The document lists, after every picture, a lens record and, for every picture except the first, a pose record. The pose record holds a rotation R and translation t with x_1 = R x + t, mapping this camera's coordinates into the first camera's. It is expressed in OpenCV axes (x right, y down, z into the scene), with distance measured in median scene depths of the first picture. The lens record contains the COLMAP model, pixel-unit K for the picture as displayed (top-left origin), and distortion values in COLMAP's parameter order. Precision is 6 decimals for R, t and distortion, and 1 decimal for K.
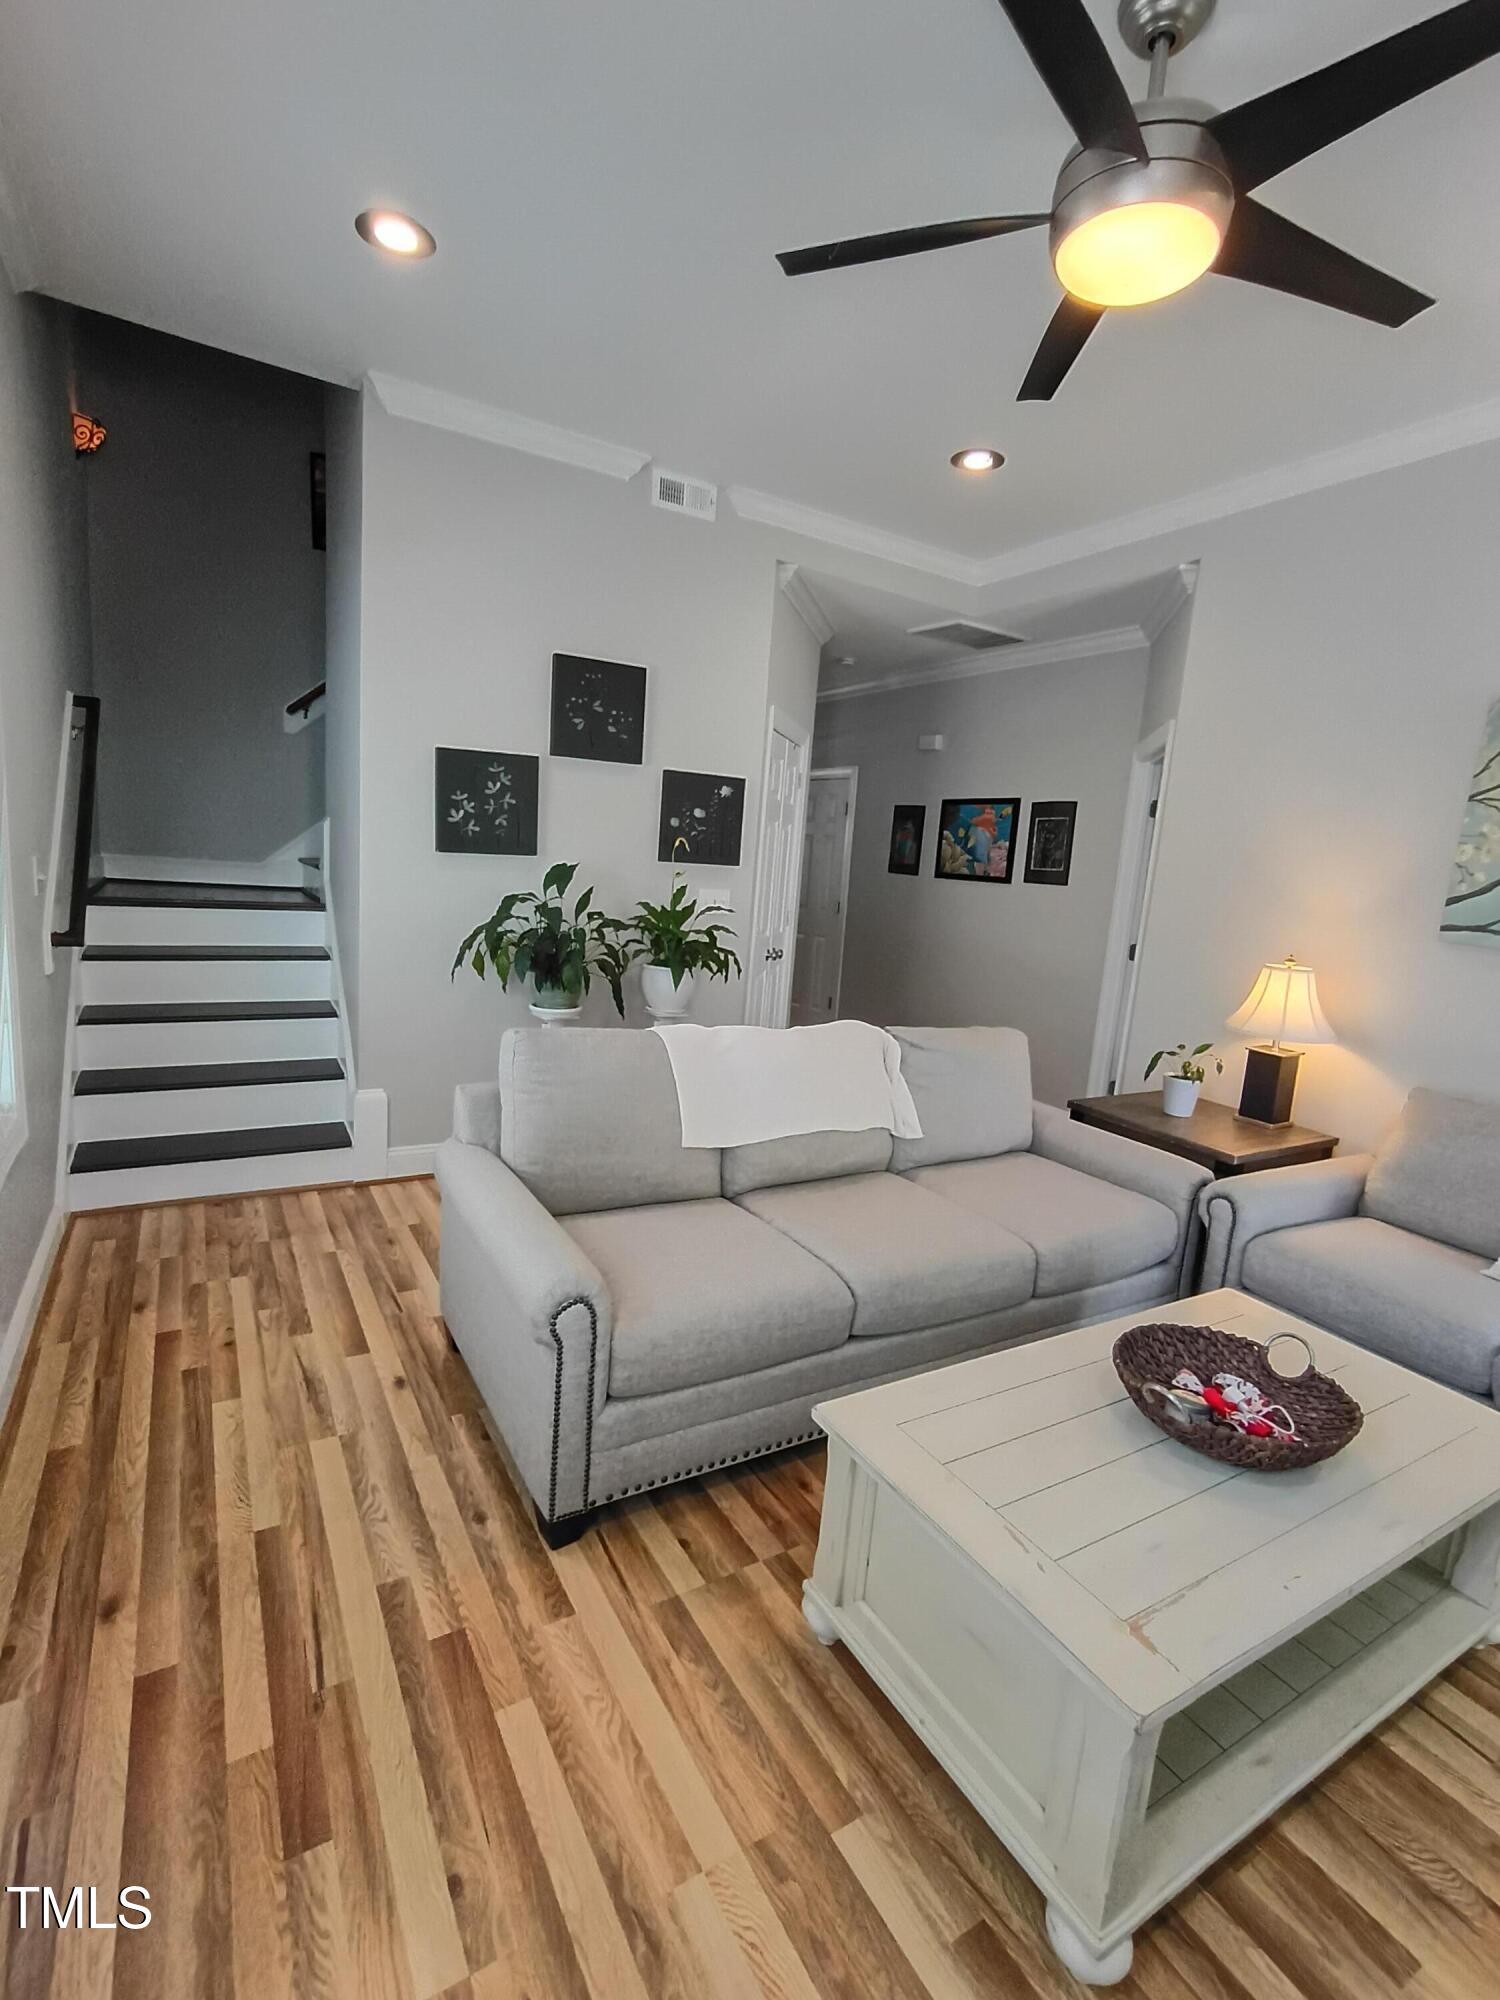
lens RADIAL K [[921.0, 0, 746.7], [0, 921.0, 1006.2], [0, 0, 1]] dist [-0.011018, 0.005824]
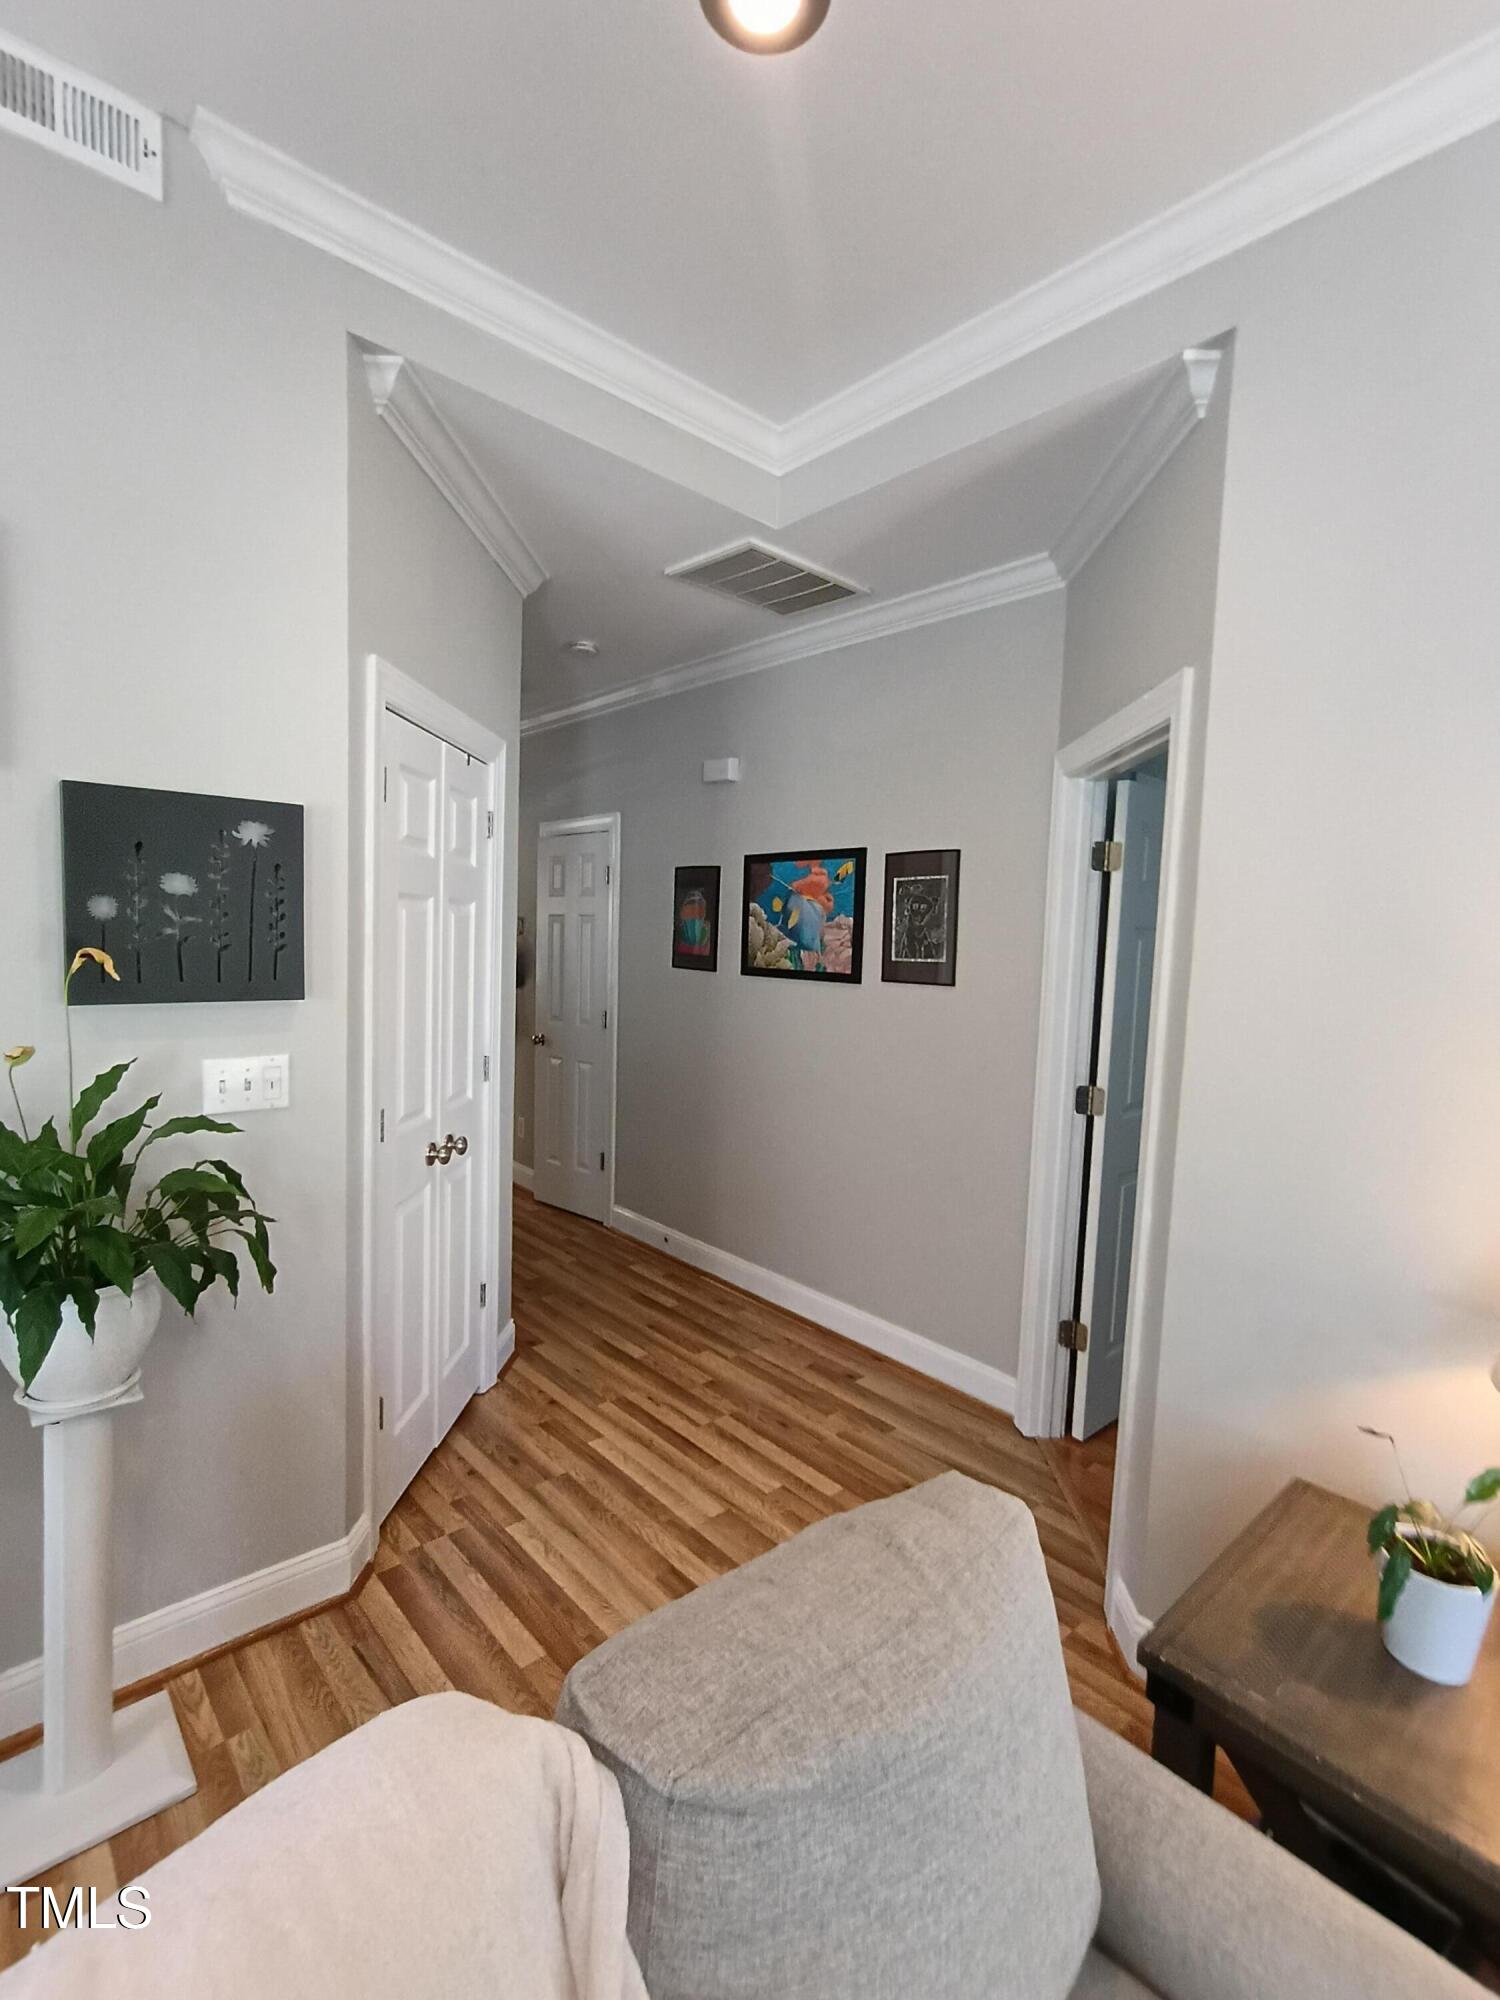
lens RADIAL K [[921.0, 0, 754.6], [0, 921.0, 1004.5], [0, 0, 1]] dist [-0.011018, 0.005824]
pose [[0.977782, -0.054603, 0.202386, 0.091411], [0.070098, 0.995067, -0.070197, -0.082116], [-0.197554, 0.082824, 0.976787, 0.414383]]
